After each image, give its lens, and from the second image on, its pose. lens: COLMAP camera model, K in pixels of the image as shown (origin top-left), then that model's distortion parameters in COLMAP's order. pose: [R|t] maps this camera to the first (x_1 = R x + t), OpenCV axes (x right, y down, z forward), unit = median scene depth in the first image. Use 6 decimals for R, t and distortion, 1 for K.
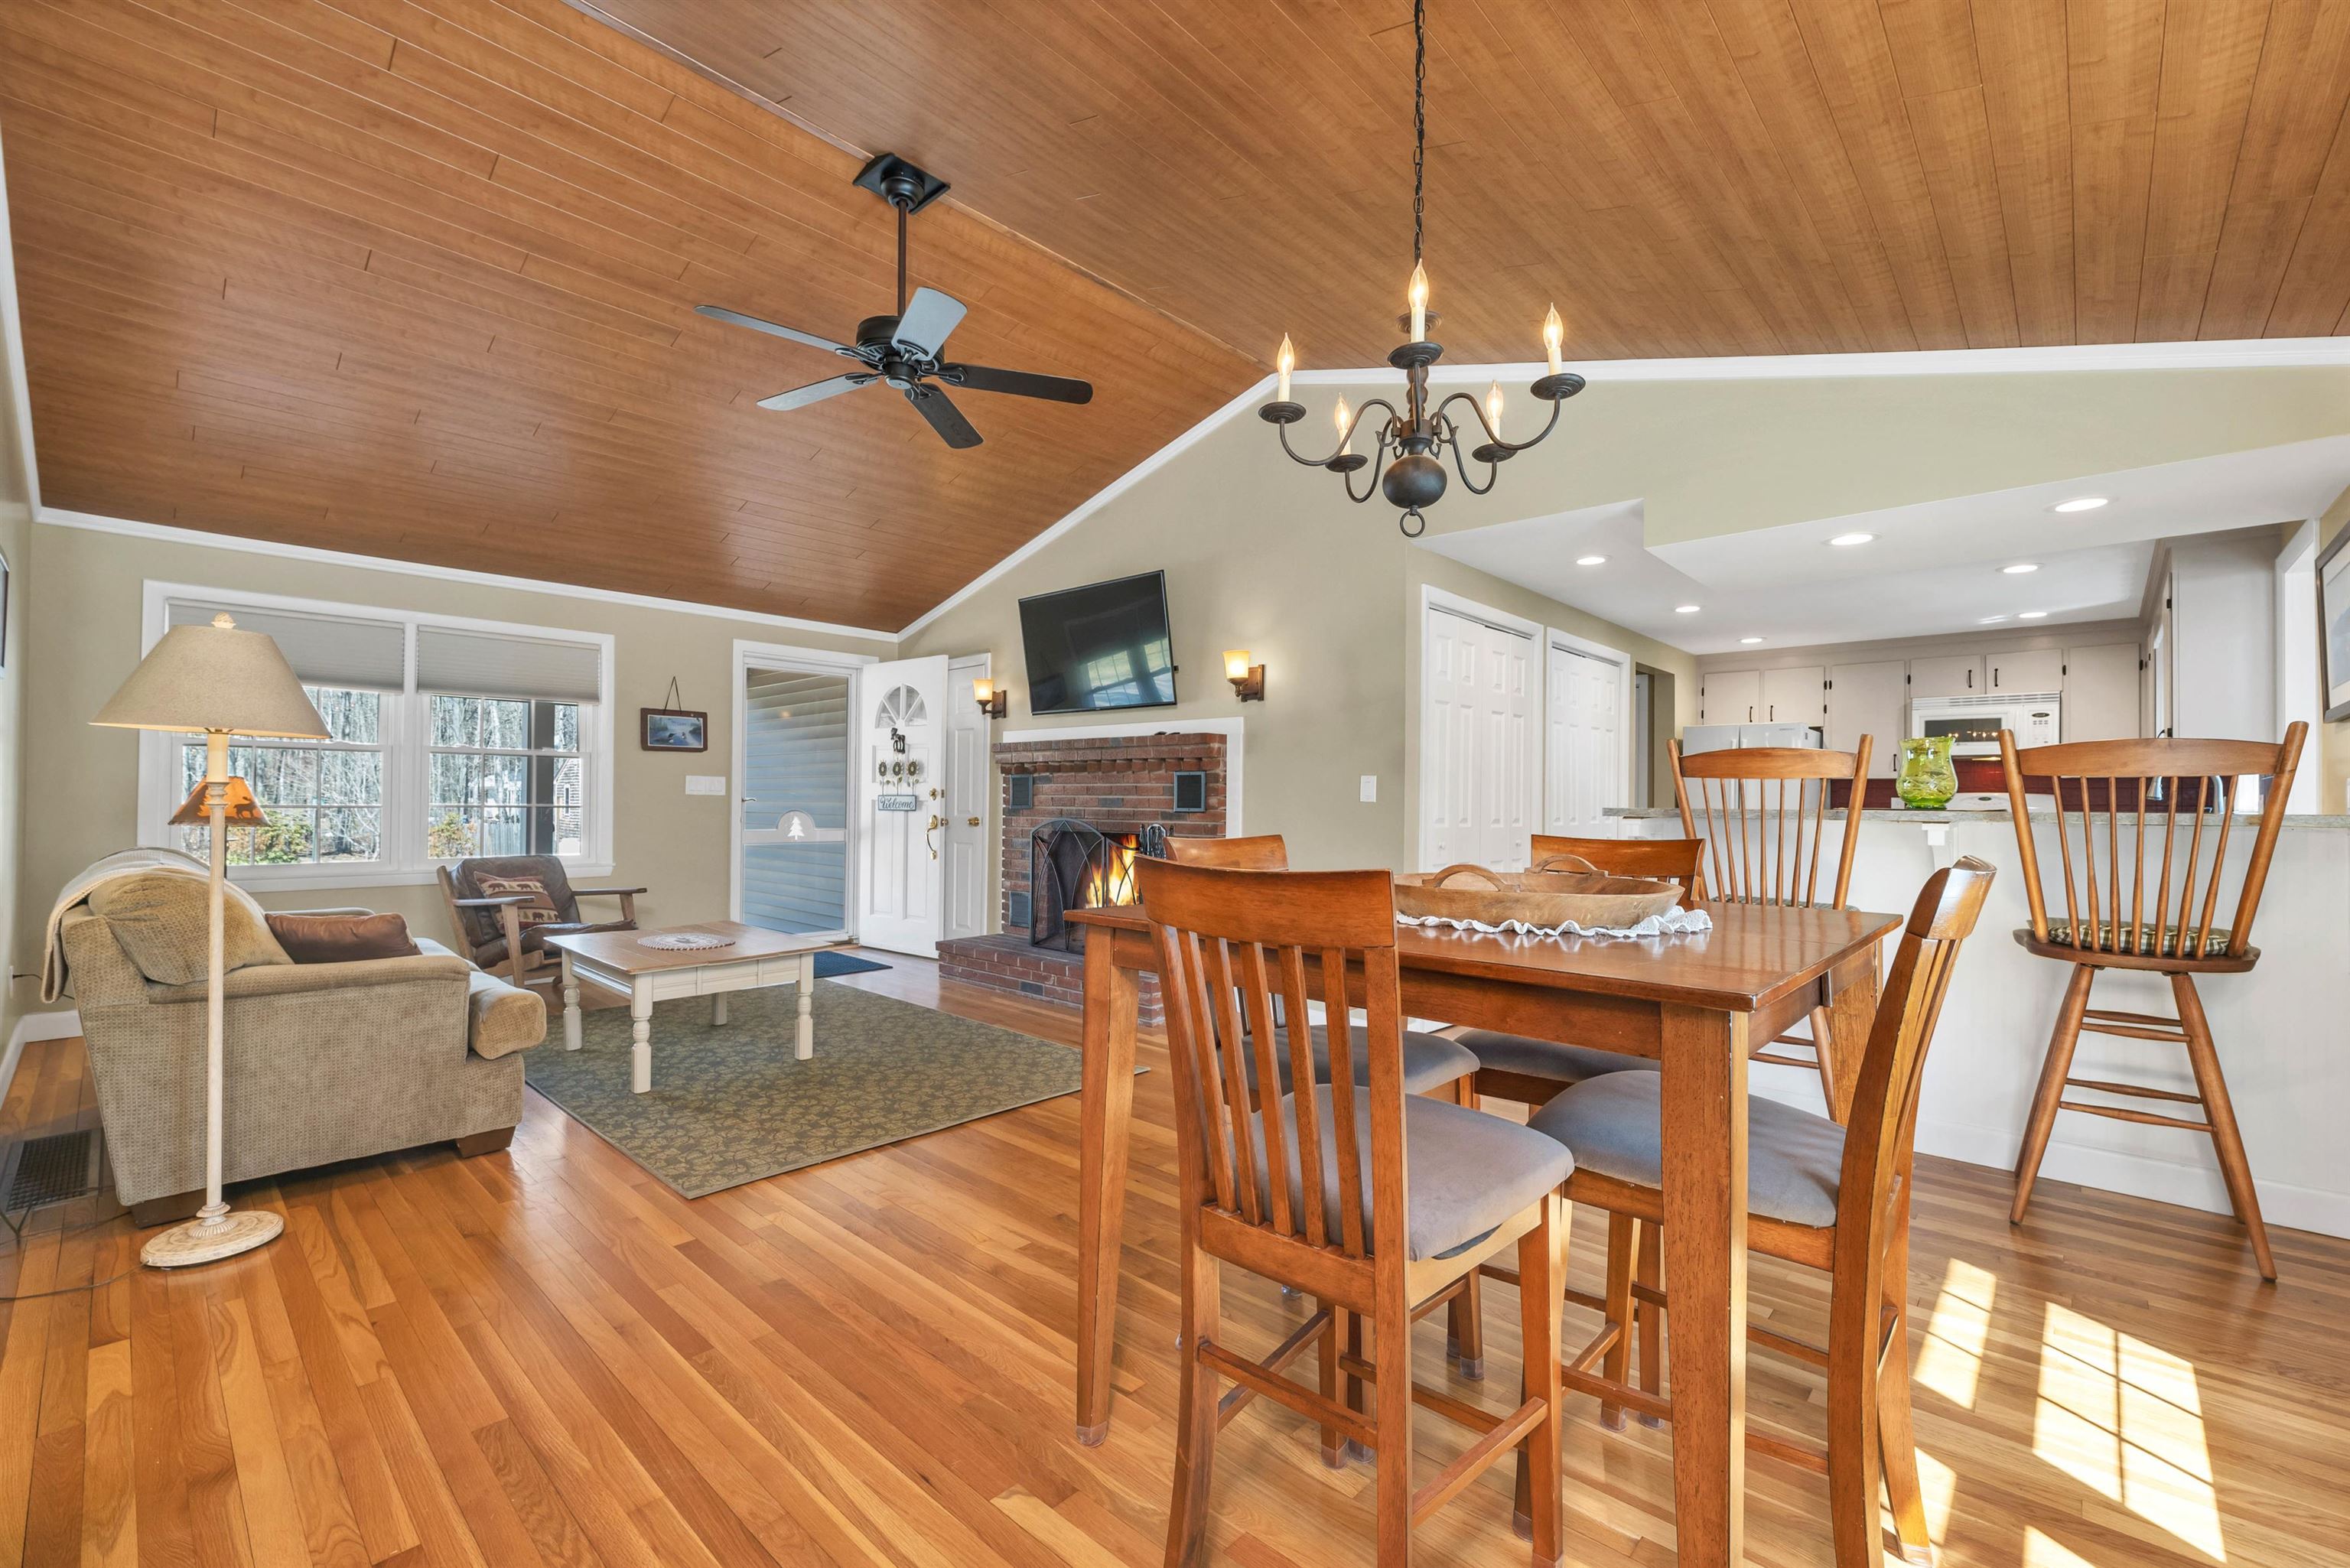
lens RADIAL K [[980.4, 0, 1176.0], [0, 980.4, 799.2], [0, 0, 1]] dist [-0.002036, -0.000630]
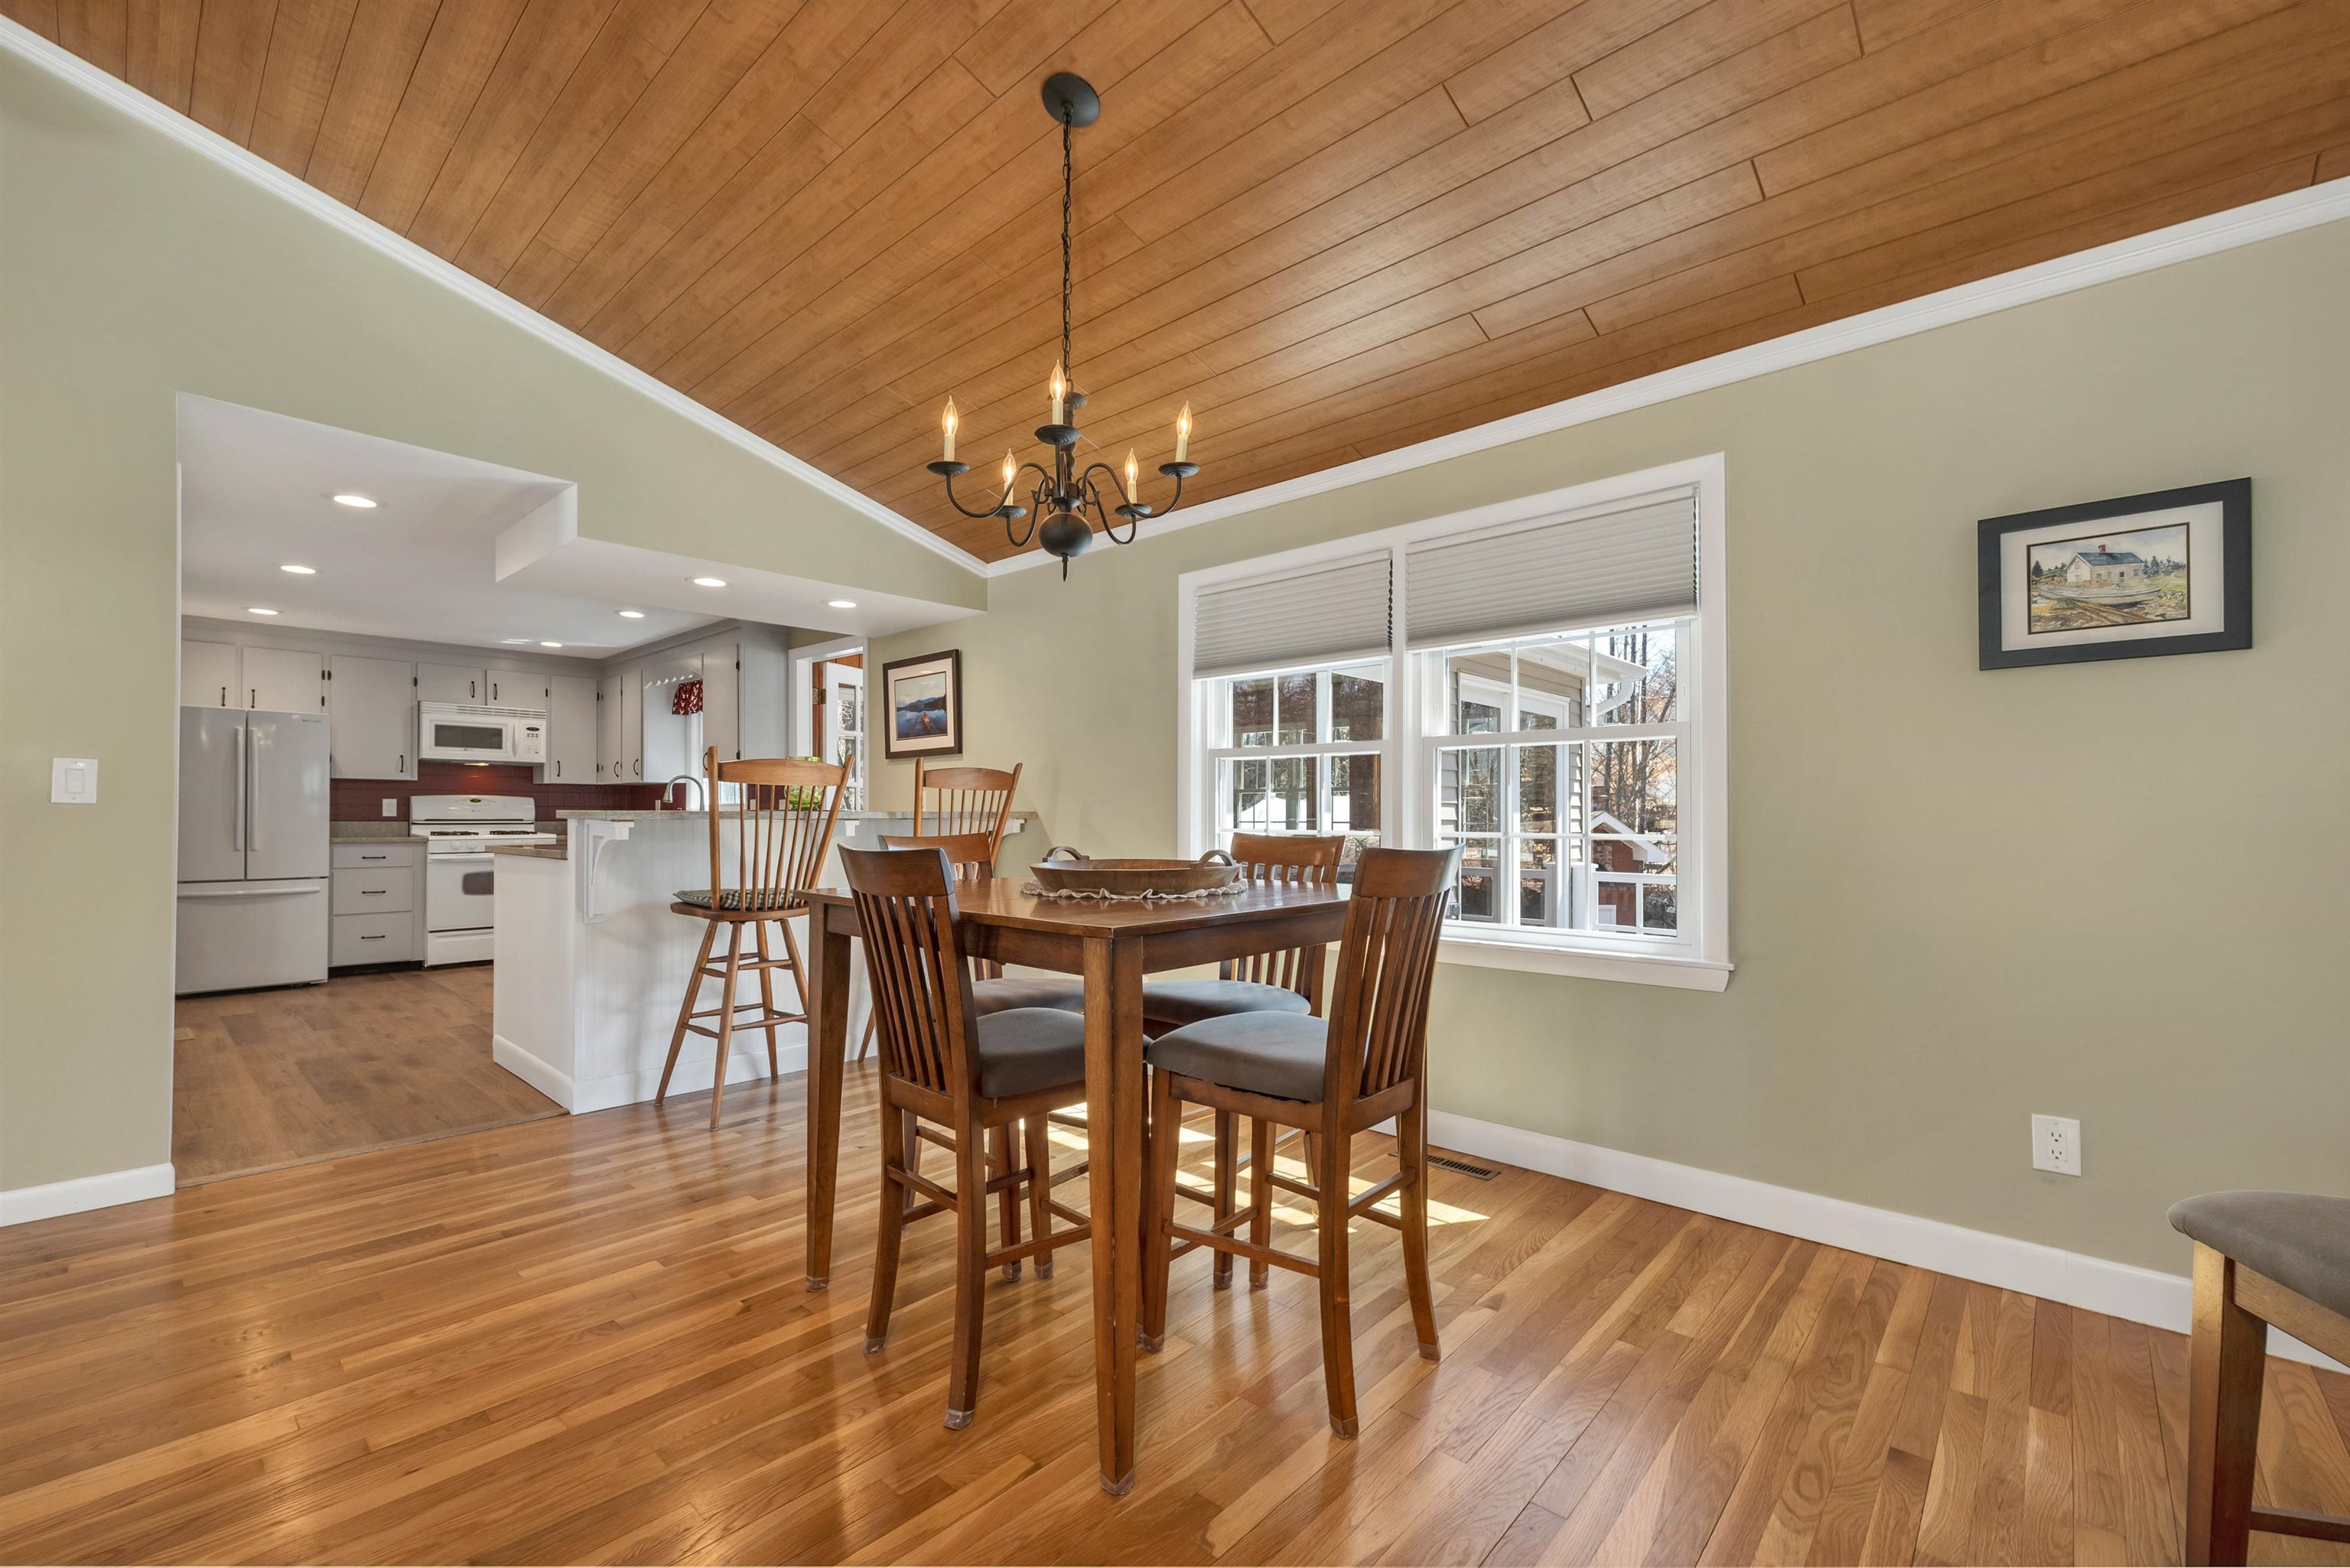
lens RADIAL K [[980.4, 0, 1150.8], [0, 980.4, 786.9], [0, 0, 1]] dist [-0.002036, -0.000630]
pose [[-0.002480, 0.016641, 0.999858, -0.322285], [-0.002570, 0.999858, -0.016647, -0.000075], [-0.999994, -0.002611, -0.002437, 0.314377]]
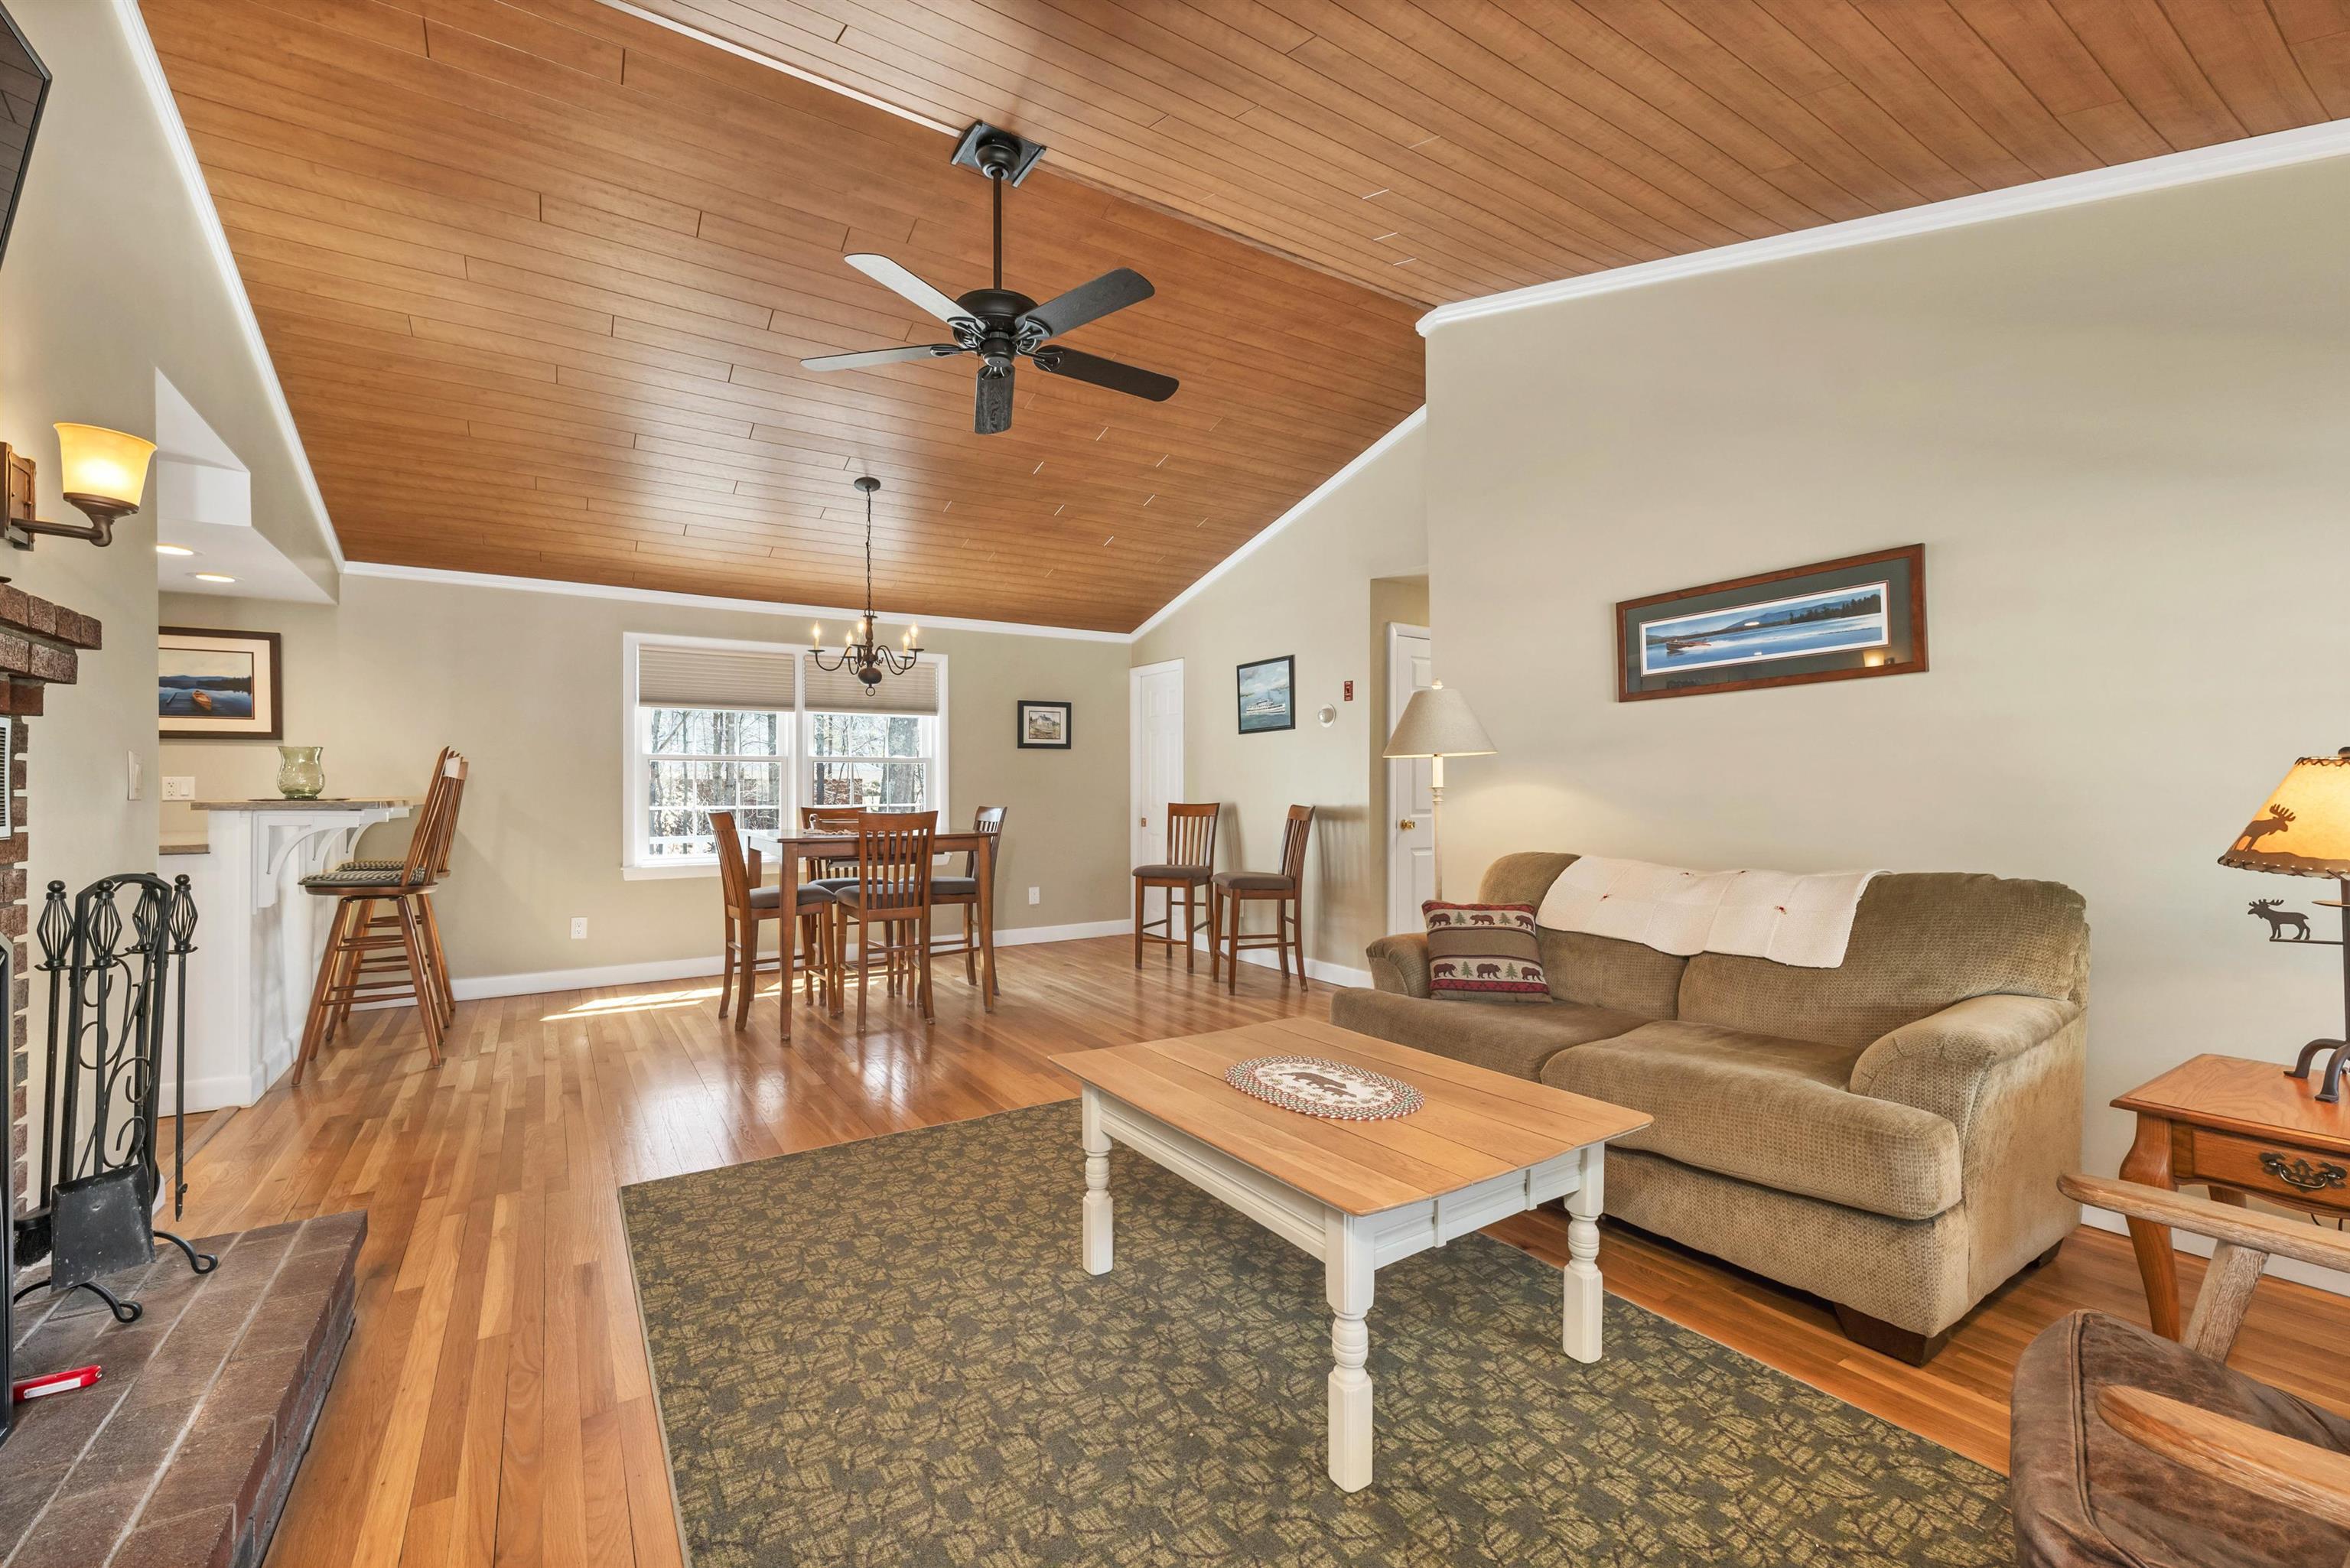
lens RADIAL K [[980.4, 0, 1189.7], [0, 980.4, 791.0], [0, 0, 1]] dist [-0.002036, -0.000630]
pose [[-0.971651, -0.006470, 0.236331, -0.436499], [-0.006245, 0.999979, 0.001702, -0.005395], [-0.236337, 0.000178, -0.971671, 1.190904]]
